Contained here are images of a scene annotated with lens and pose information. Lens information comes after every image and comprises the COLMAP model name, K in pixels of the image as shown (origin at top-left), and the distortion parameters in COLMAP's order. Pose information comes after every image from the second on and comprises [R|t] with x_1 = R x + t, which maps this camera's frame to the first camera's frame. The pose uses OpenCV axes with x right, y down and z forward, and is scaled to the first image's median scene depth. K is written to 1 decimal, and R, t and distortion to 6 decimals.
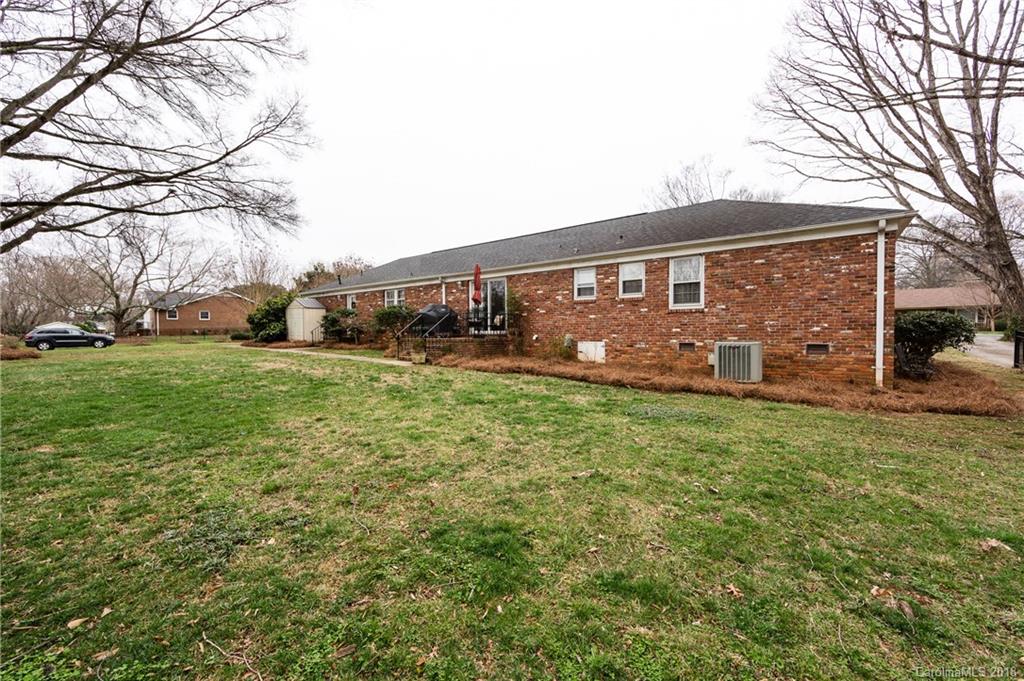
lens RADIAL K [[402.1, 0, 520.1], [0, 402.1, 338.9], [0, 0, 1]] dist [-0.001125, -0.000108]
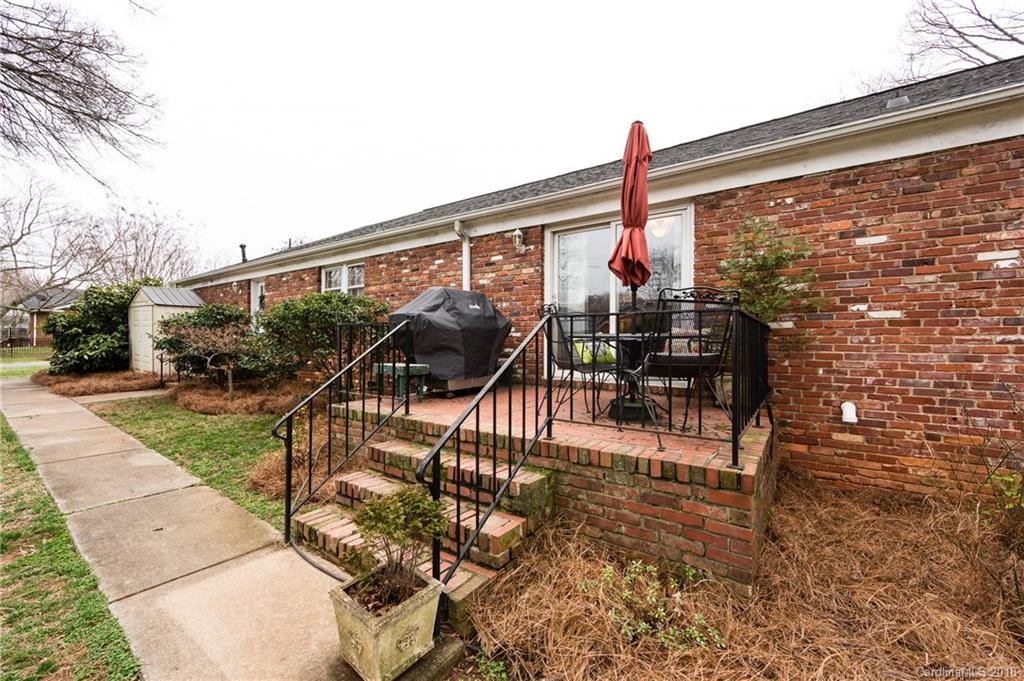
lens RADIAL K [[402.1, 0, 520.1], [0, 402.1, 338.9], [0, 0, 1]] dist [-0.001125, -0.000108]
pose [[0.998328, 0.015497, 0.055690, -0.157317], [-0.013750, 0.999405, -0.031617, -0.033956], [-0.056147, 0.030798, 0.997947, 0.617482]]
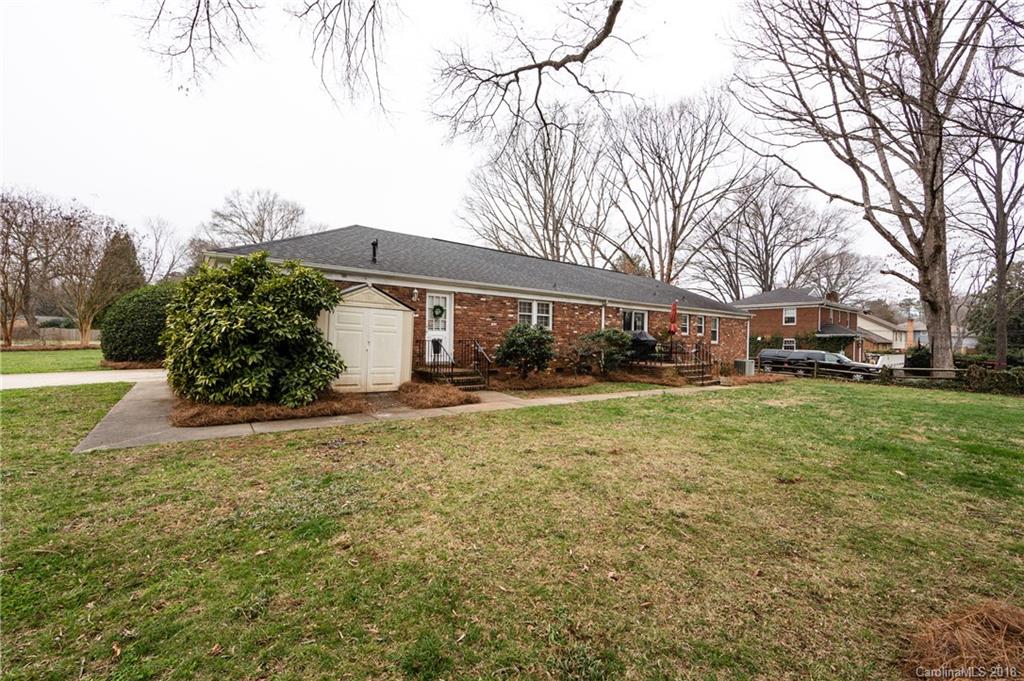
lens RADIAL K [[402.1, 0, 520.1], [0, 402.1, 338.9], [0, 0, 1]] dist [-0.001125, -0.000108]
pose [[0.215630, 0.015071, 0.976359, -1.154357], [0.015722, 0.999698, -0.018904, -0.045054], [-0.976349, 0.019427, 0.215328, 0.975165]]
